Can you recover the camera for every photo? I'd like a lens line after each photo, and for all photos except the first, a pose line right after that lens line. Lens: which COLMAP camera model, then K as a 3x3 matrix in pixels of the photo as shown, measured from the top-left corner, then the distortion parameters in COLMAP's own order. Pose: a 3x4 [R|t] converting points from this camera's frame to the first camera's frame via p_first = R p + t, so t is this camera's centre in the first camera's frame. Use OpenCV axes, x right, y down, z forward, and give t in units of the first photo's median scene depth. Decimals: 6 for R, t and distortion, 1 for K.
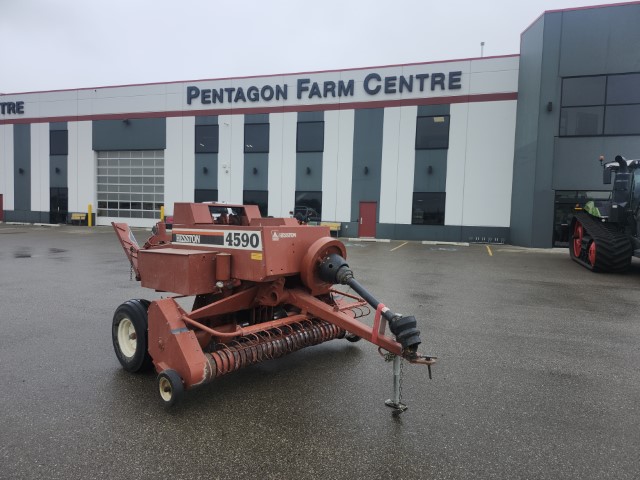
lens RADIAL K [[437.7, 0, 316.4], [0, 437.7, 236.0], [0, 0, 1]] dist [0.066209, -0.060003]
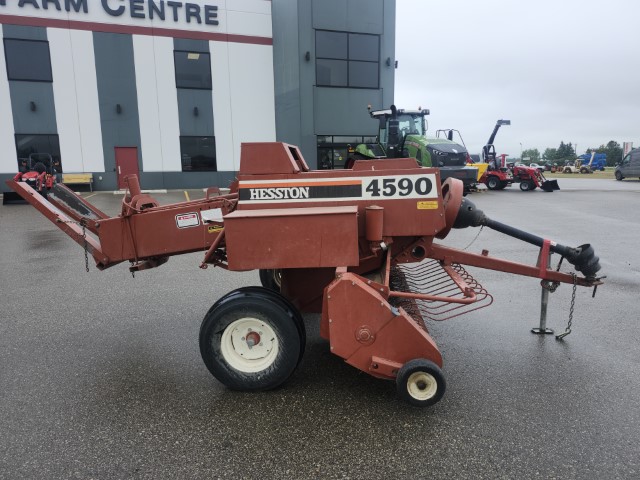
lens RADIAL K [[437.7, 0, 316.4], [0, 437.7, 236.0], [0, 0, 1]] dist [0.066209, -0.060003]
pose [[0.791566, -0.136104, 0.595735, -0.162614], [0.064168, 0.988004, 0.140462, -0.005263], [-0.607706, -0.072958, 0.790804, 0.094314]]
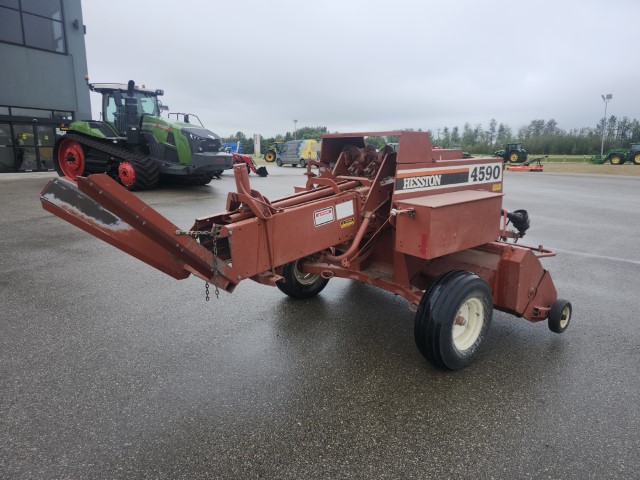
lens RADIAL K [[429.1, 0, 330.0], [0, 429.1, 241.0], [0, 0, 1]] dist [0.081554, -0.056077]
pose [[0.156944, -0.232344, 0.959888, -0.249460], [0.040071, 0.972630, 0.228877, -0.016784], [-0.986794, 0.002542, 0.161958, 0.248214]]
